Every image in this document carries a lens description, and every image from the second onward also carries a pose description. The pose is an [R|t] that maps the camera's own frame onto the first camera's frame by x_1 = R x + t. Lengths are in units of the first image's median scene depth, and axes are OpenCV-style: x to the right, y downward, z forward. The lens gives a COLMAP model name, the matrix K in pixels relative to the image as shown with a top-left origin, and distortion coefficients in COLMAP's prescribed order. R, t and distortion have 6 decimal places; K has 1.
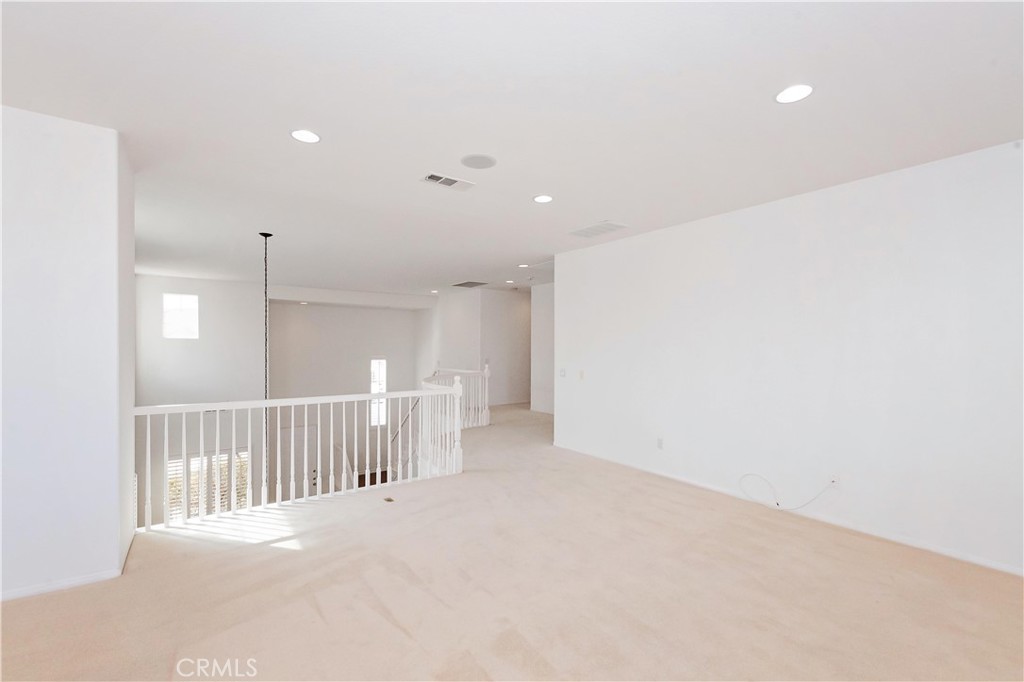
lens RADIAL K [[449.3, 0, 513.3], [0, 449.3, 344.3], [0, 0, 1]] dist [0.005530, -0.000404]
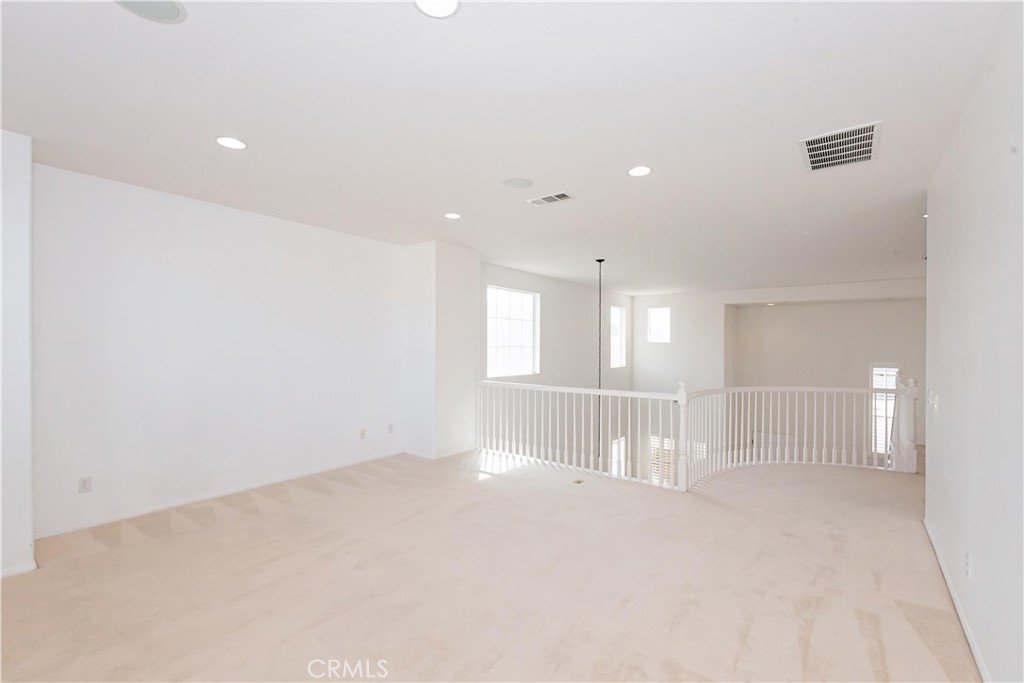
lens RADIAL K [[449.3, 0, 512.0], [0, 449.3, 344.9], [0, 0, 1]] dist [0.005530, -0.000404]
pose [[0.280934, -0.004470, -0.959717, 0.371067], [-0.002698, 0.999982, -0.005447, 0.002258], [0.959723, 0.004119, 0.280917, 0.247306]]
